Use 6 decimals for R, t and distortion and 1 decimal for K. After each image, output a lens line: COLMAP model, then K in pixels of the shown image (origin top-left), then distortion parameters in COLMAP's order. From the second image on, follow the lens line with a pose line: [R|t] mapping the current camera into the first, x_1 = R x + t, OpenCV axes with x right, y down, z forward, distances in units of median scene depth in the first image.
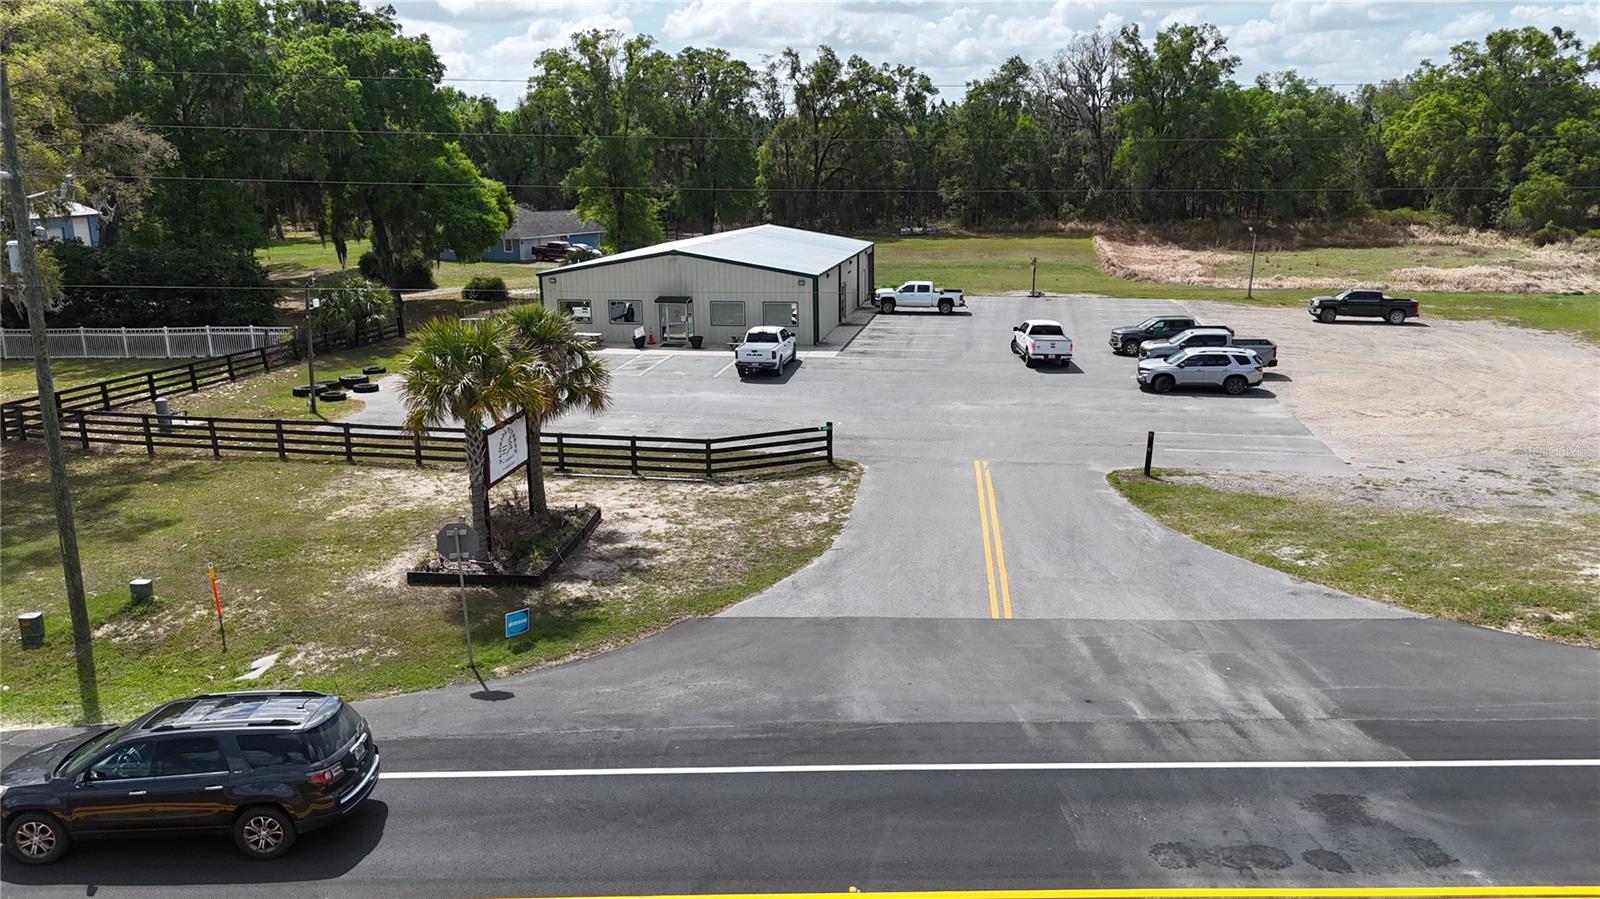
lens RADIAL K [[1179.4, 0, 803.2], [0, 1179.4, 455.1], [0, 0, 1]] dist [0.077338, -0.075355]
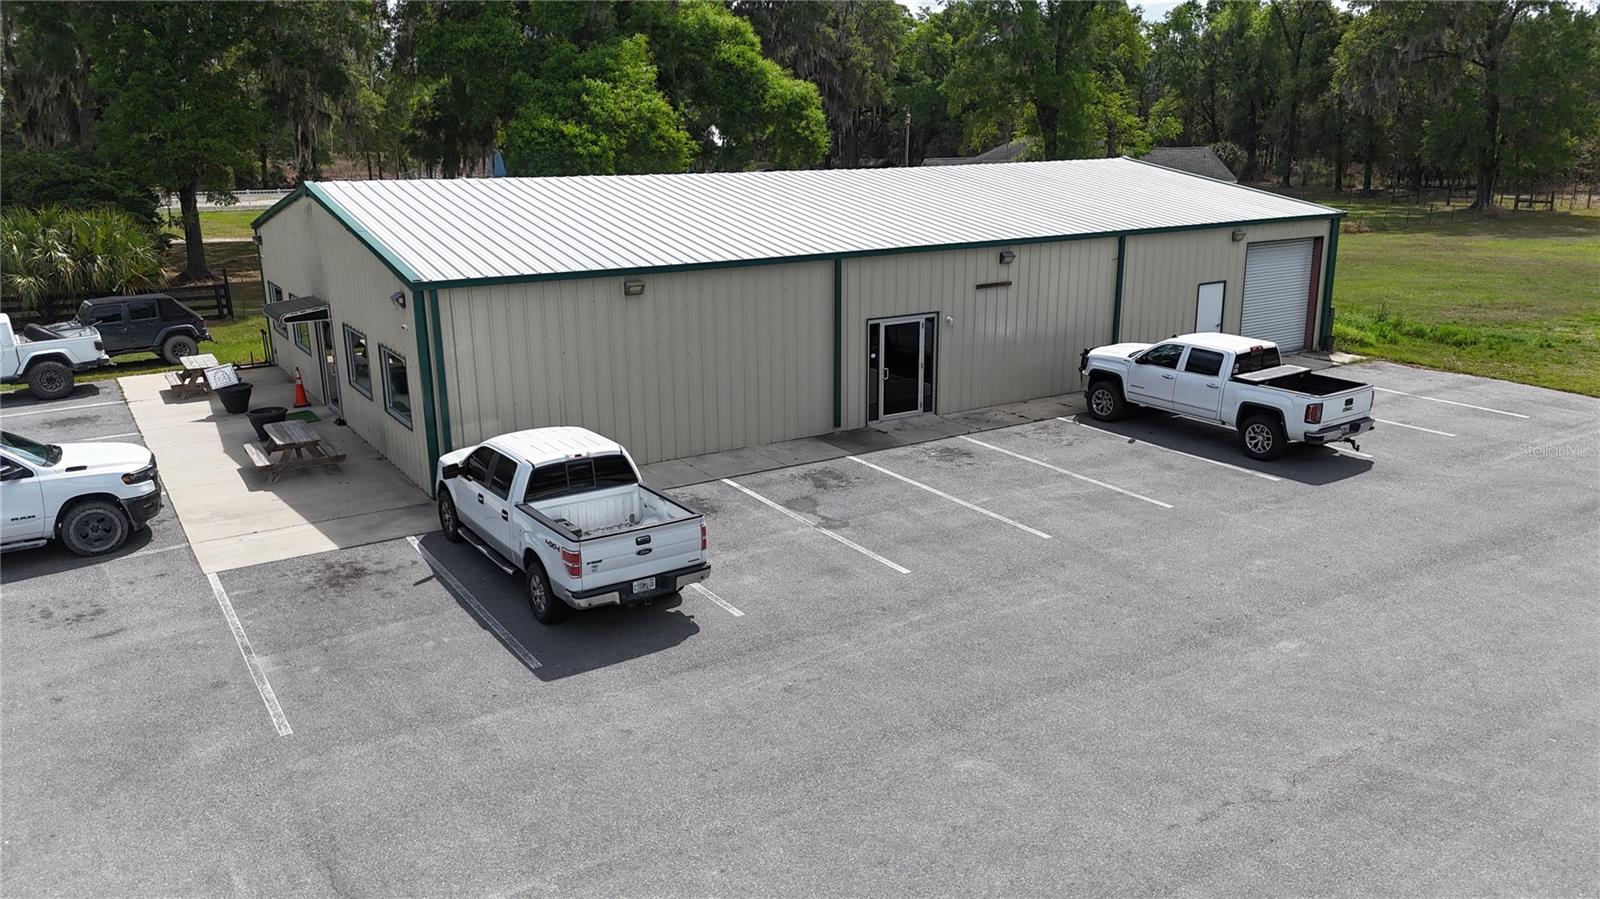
lens RADIAL K [[1179.4, 0, 804.5], [0, 1179.4, 445.8], [0, 0, 1]] dist [0.077338, -0.075355]
pose [[0.682440, 0.195580, -0.704290, 0.251862], [-0.177387, 0.979048, 0.099995, -0.131637], [0.709090, 0.056691, 0.702835, 0.707128]]
